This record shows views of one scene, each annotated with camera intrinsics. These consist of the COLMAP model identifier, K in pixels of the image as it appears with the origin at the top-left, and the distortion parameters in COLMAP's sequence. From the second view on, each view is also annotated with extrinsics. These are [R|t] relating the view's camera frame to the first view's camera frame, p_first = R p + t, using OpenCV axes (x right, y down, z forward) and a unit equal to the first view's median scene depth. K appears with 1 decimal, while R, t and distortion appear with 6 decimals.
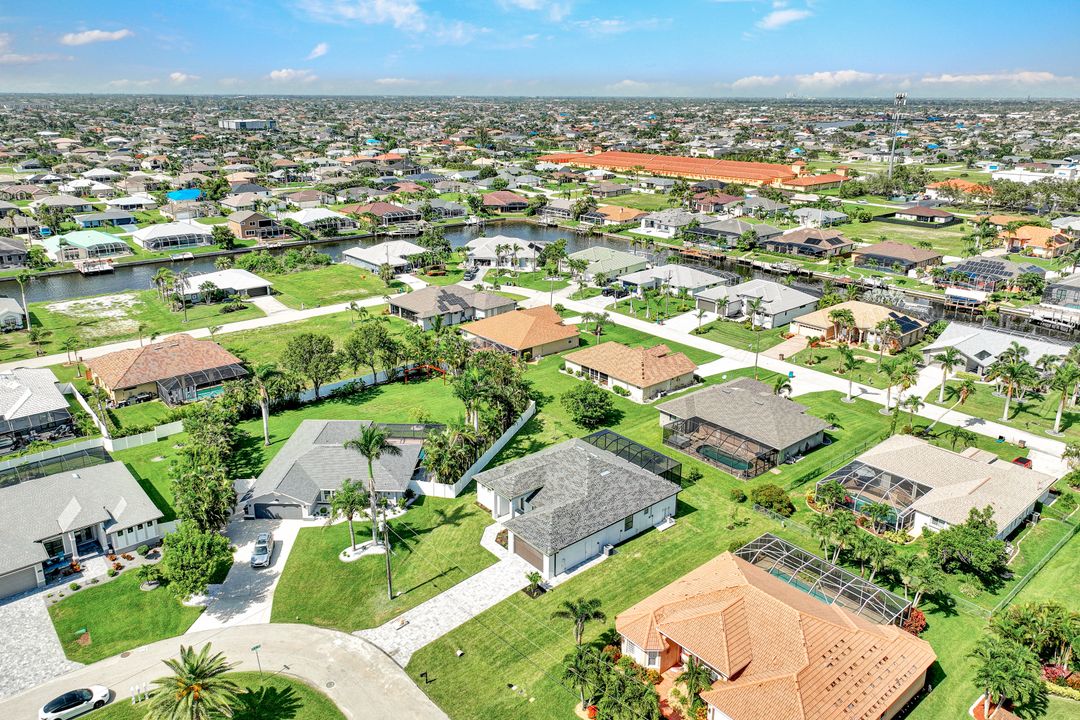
lens RADIAL K [[766.6, 0, 541.3], [0, 766.6, 328.7], [0, 0, 1]] dist [-0.001847, 0.000487]
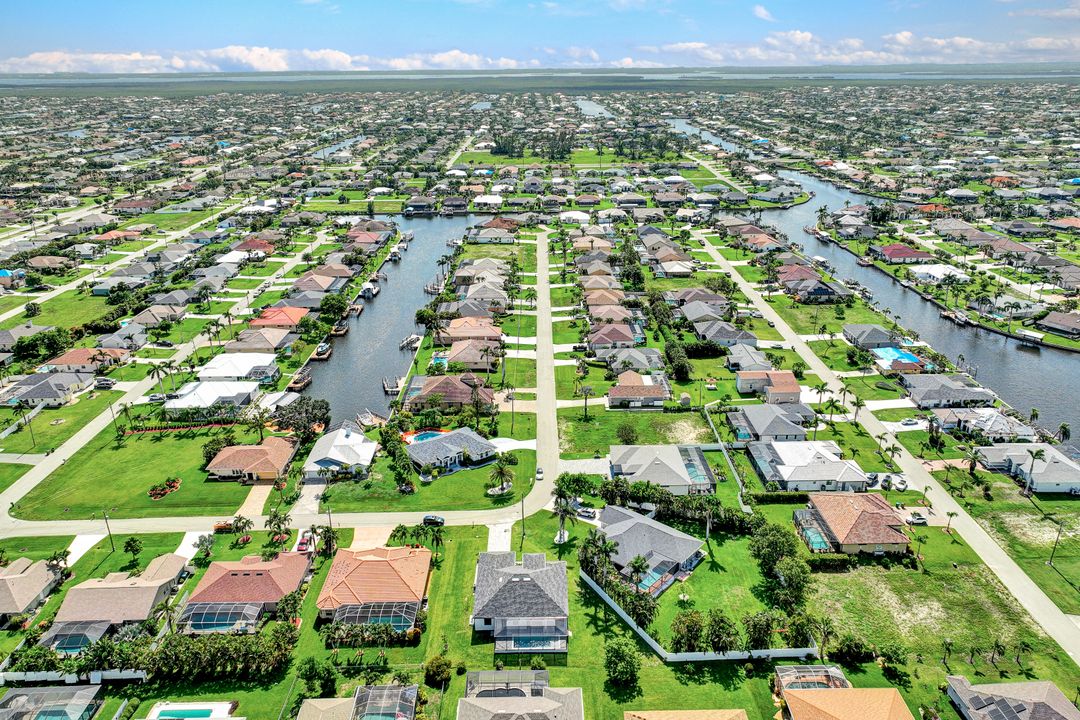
lens RADIAL K [[766.6, 0, 541.3], [0, 766.6, 328.7], [0, 0, 1]] dist [-0.001847, 0.000487]
pose [[-0.641467, 0.248684, -0.725725, 1.266717], [-0.220591, 0.846255, 0.484966, -1.278720], [0.734751, 0.471178, -0.487987, 1.828706]]
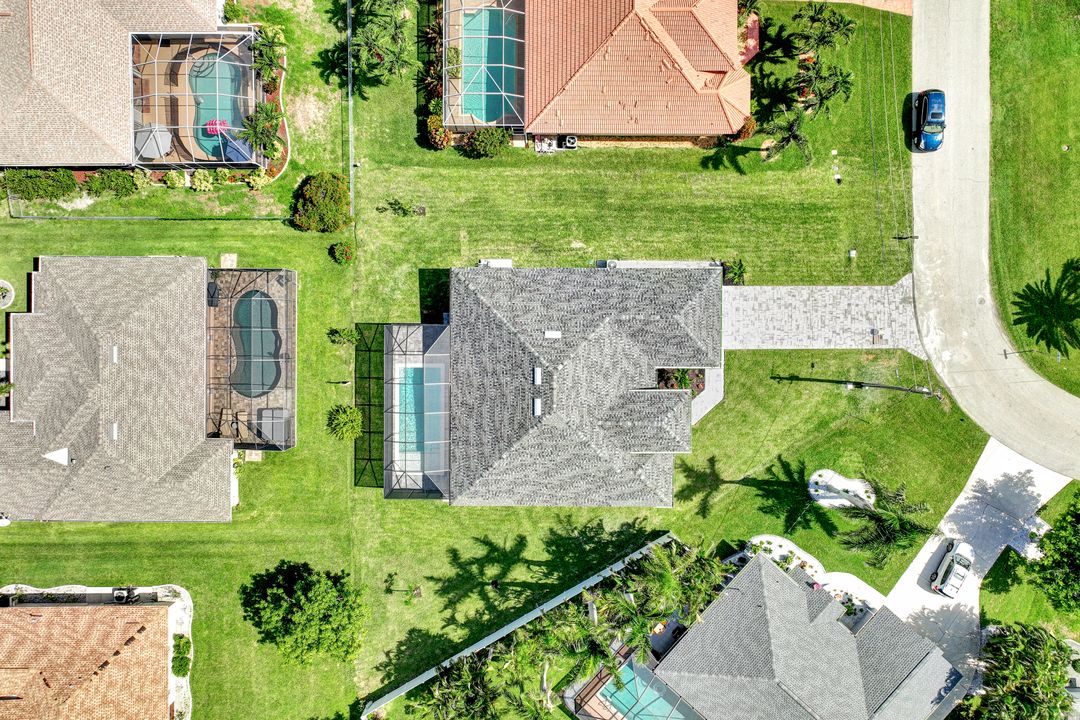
lens RADIAL K [[766.6, 0, 541.3], [0, 766.6, 328.7], [0, 0, 1]] dist [-0.001847, 0.000487]
pose [[-0.759114, -0.650771, -0.015590, 0.115389], [0.175343, -0.227480, 0.957866, -0.471899], [-0.626898, 0.724396, 0.286791, 0.911025]]
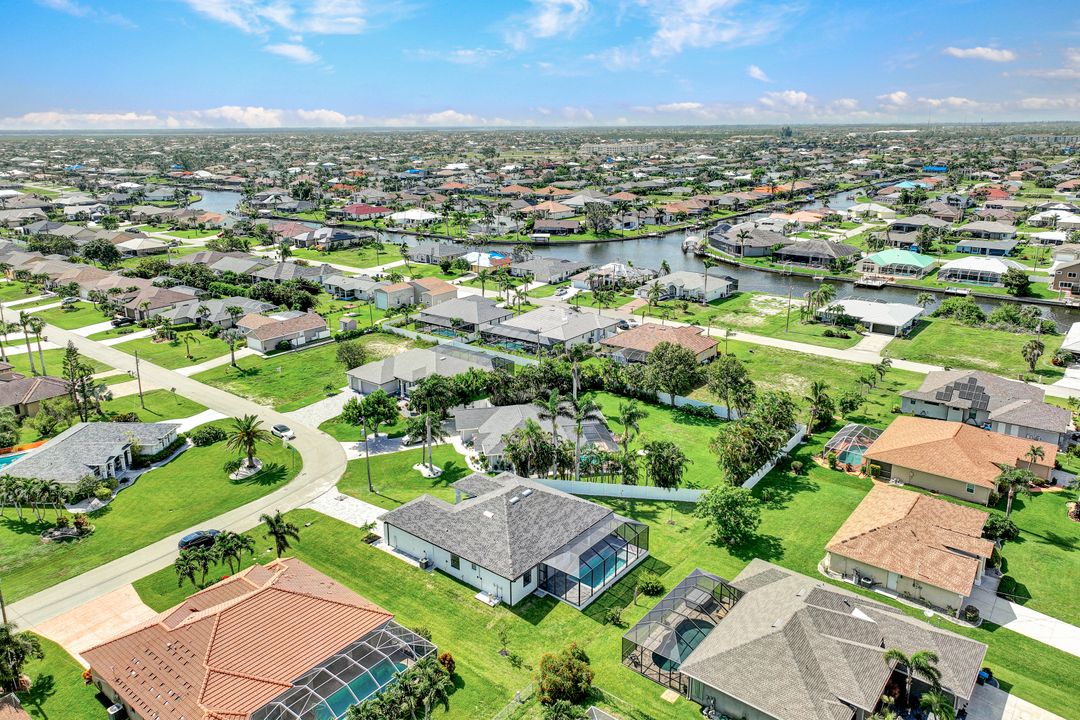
lens RADIAL K [[766.6, 0, 541.3], [0, 766.6, 328.7], [0, 0, 1]] dist [-0.001847, 0.000487]
pose [[0.189882, 0.245094, -0.950723, 1.060662], [-0.278412, 0.942032, 0.187248, -0.253982], [0.941505, 0.229138, 0.247112, 0.857253]]
